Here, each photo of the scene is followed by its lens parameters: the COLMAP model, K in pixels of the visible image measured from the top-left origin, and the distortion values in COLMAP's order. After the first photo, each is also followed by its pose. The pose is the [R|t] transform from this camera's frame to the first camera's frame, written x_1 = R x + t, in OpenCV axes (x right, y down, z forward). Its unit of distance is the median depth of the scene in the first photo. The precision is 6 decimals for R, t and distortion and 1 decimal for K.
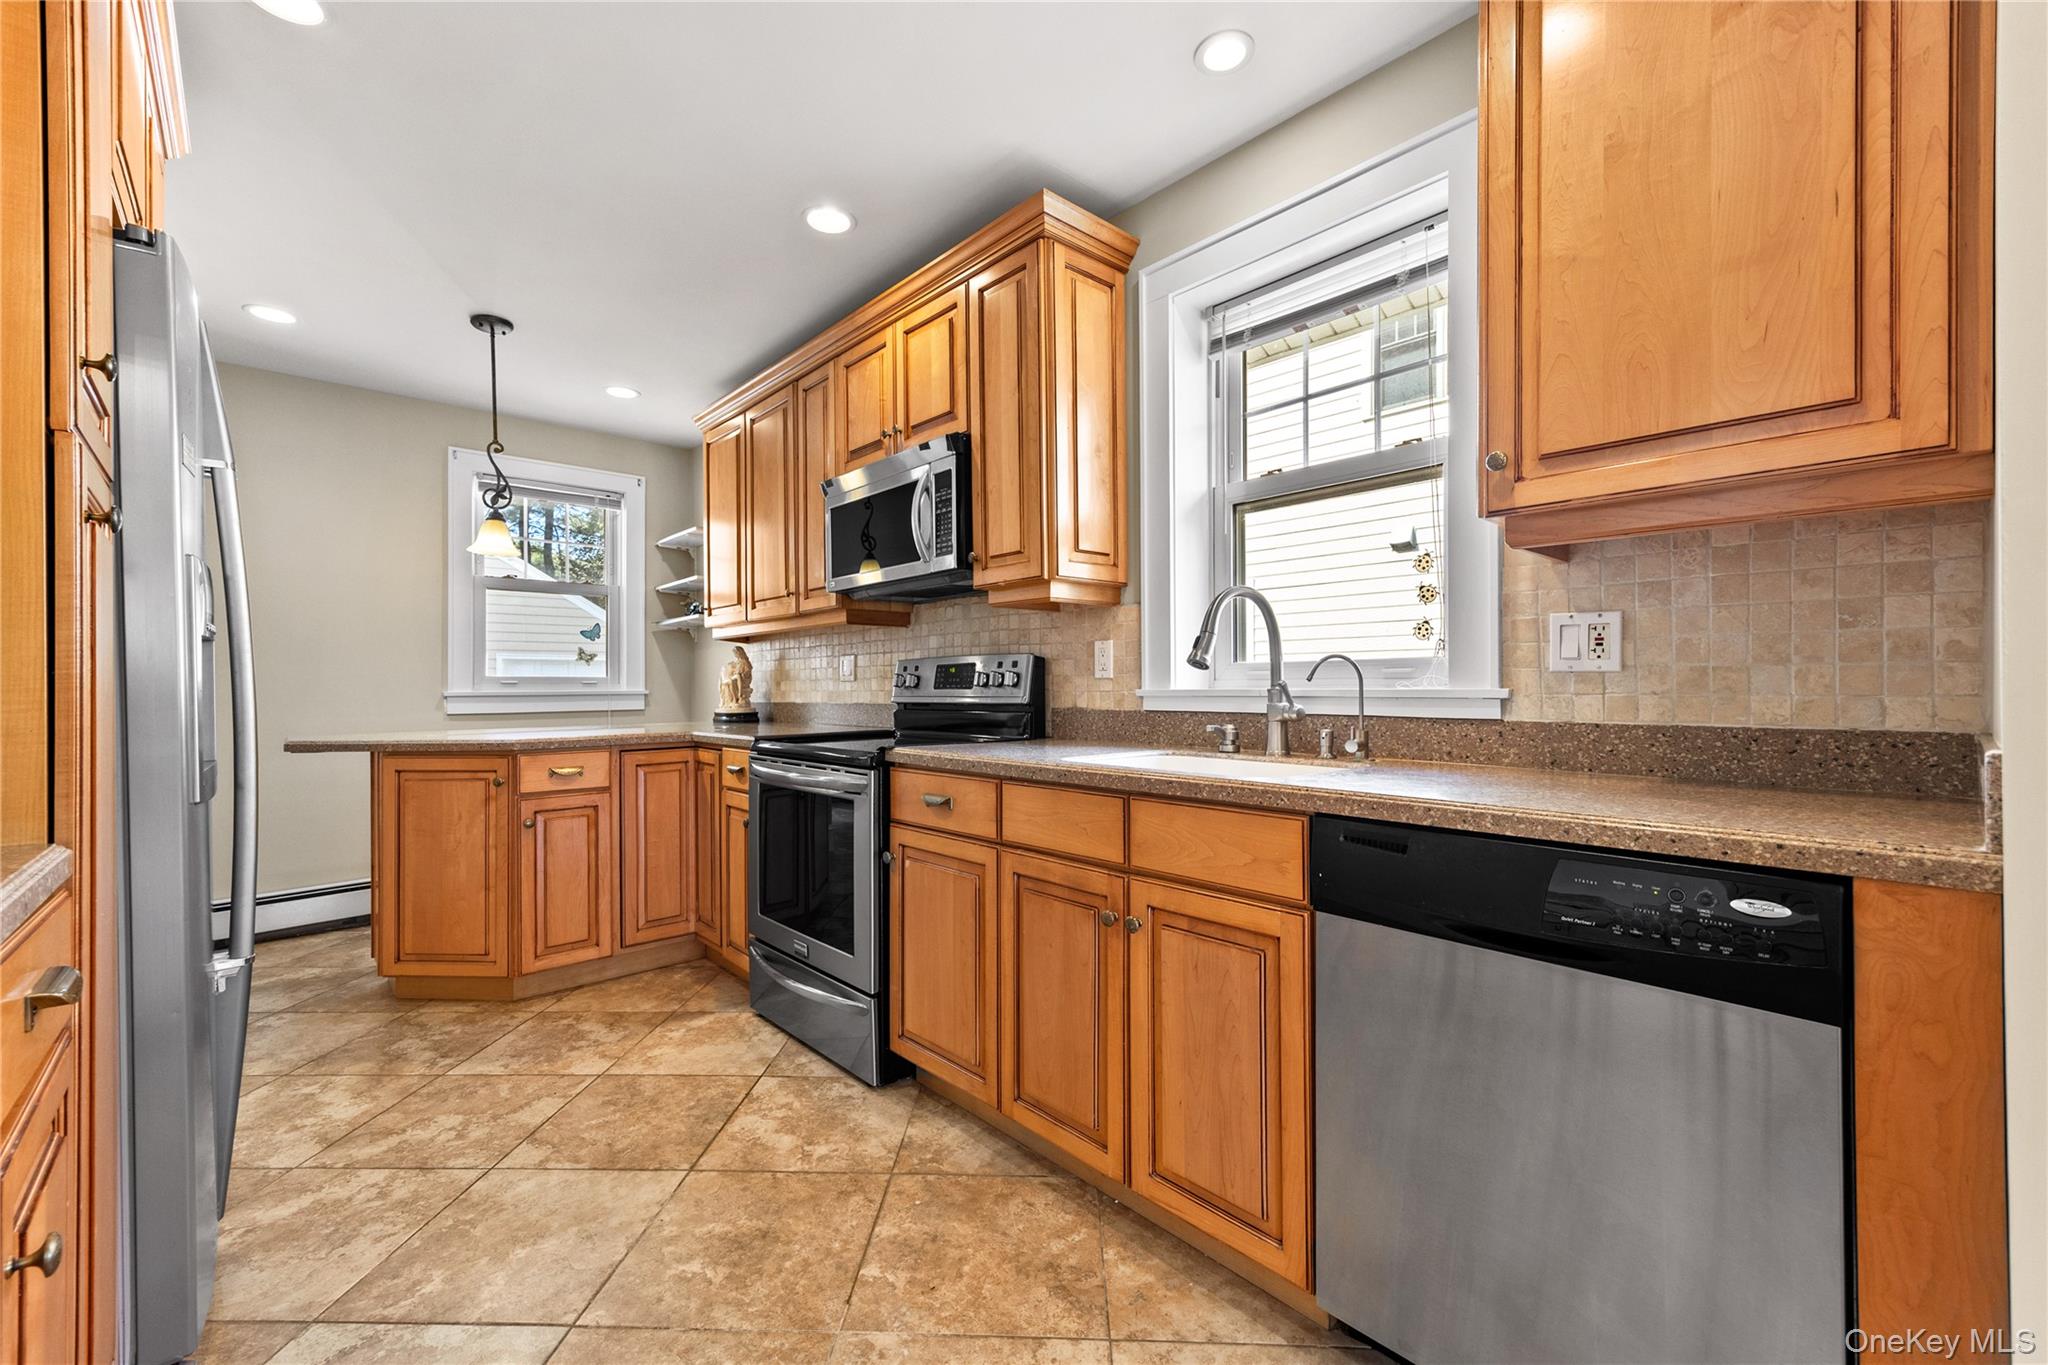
lens RADIAL K [[836.5, 0, 1024.0], [0, 836.5, 682.5], [0, 0, 1]] dist [0.006846, -0.000239]
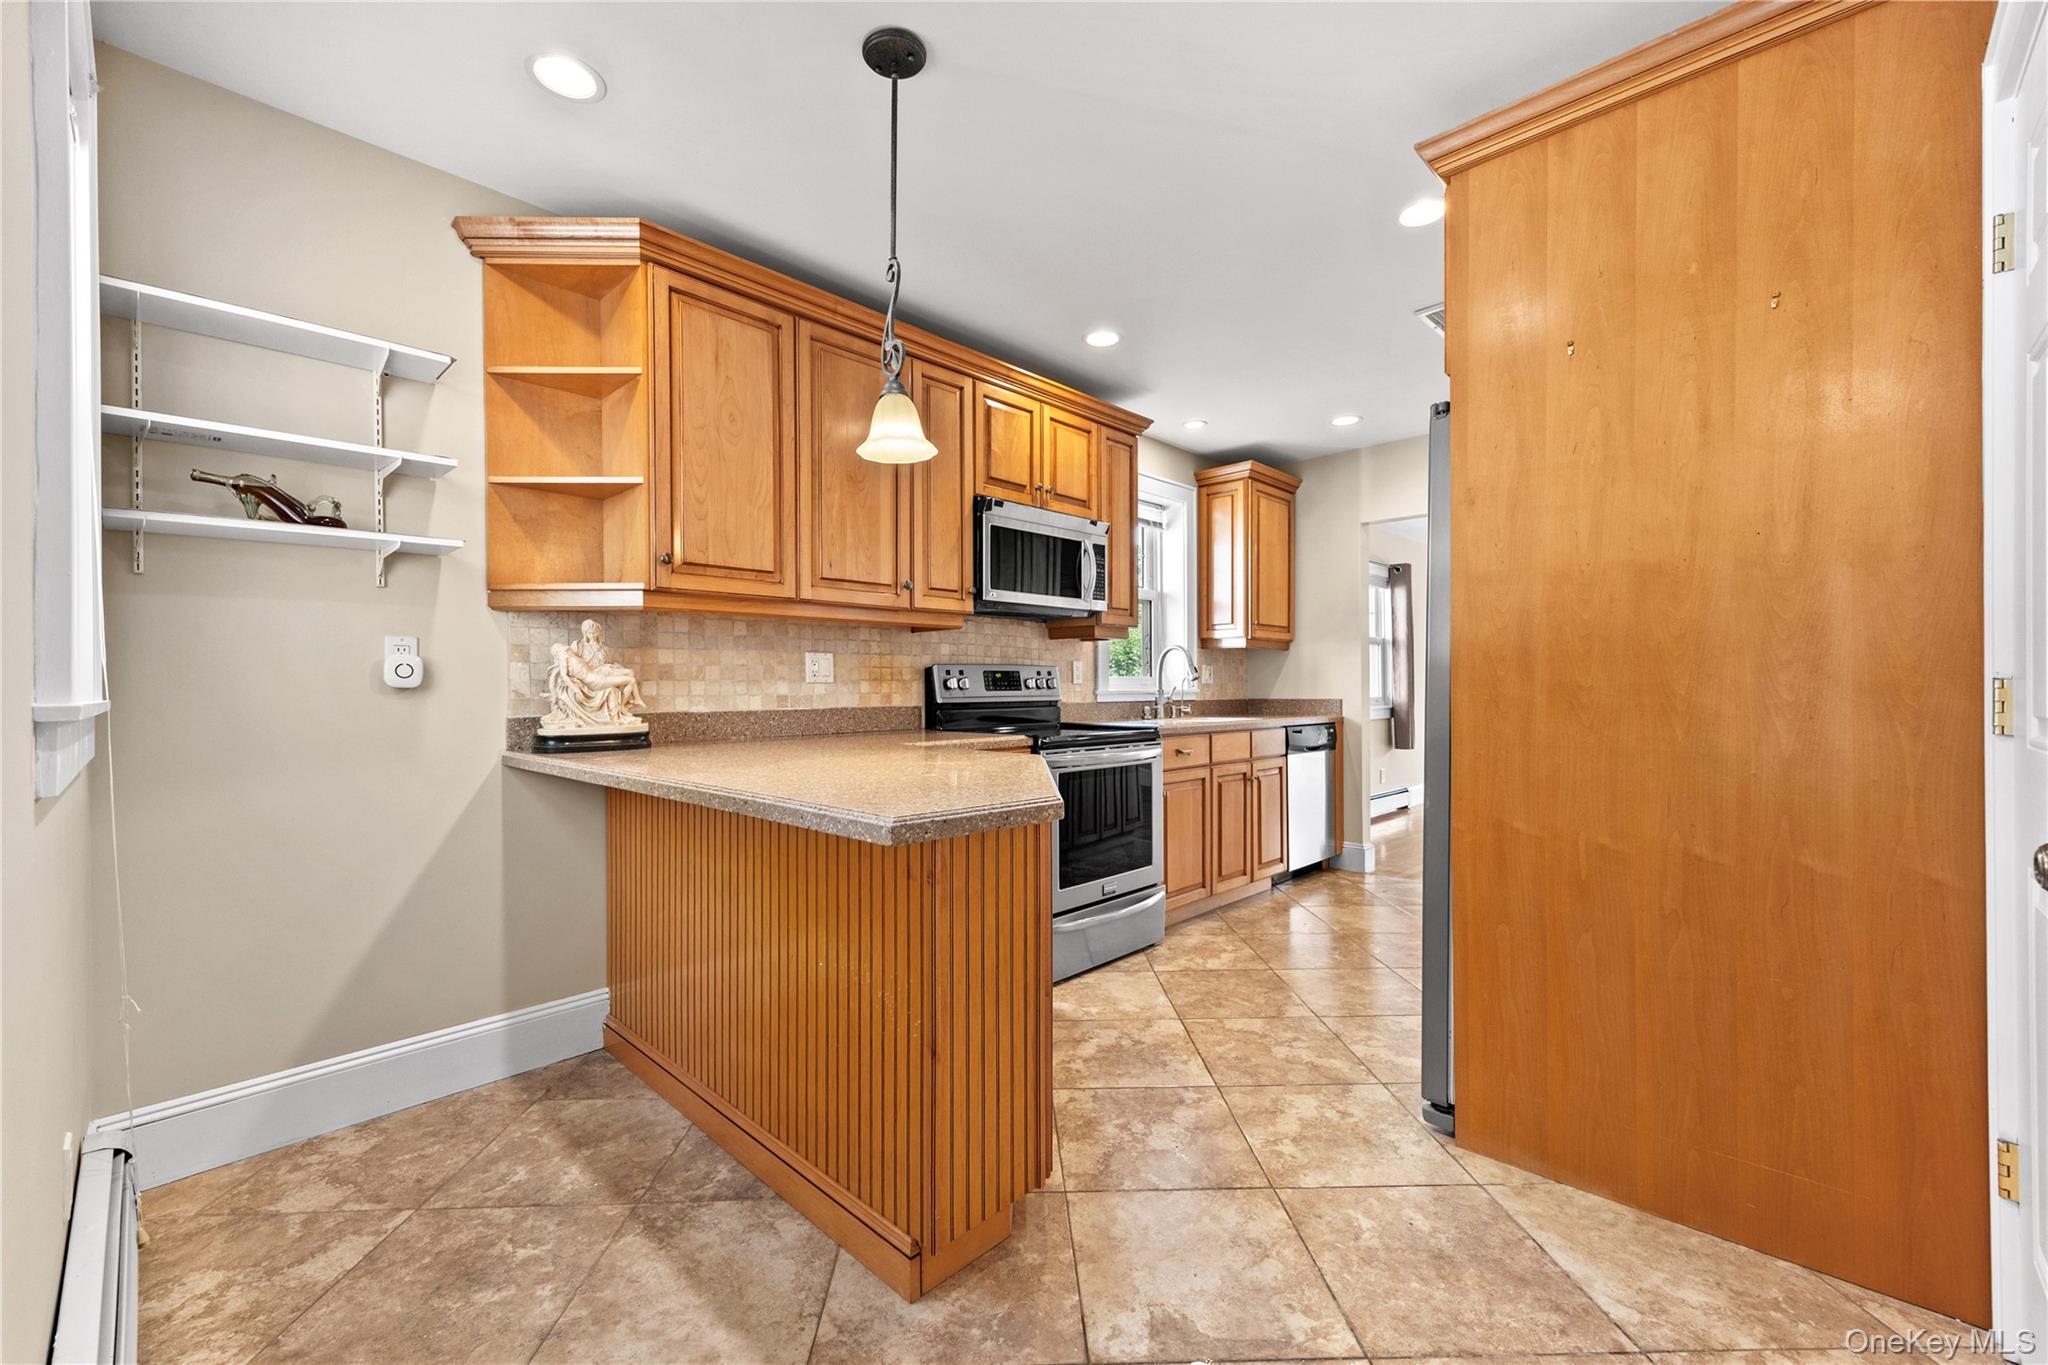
lens RADIAL K [[828.9, 0, 1025.8], [0, 828.9, 688.3], [0, 0, 1]] dist [0.011925, 0.000343]
pose [[-0.067665, 0.004785, 0.997697, -1.672447], [-0.001450, 0.999987, -0.004894, 0.013105], [-0.997707, -0.001778, -0.067658, 1.313450]]
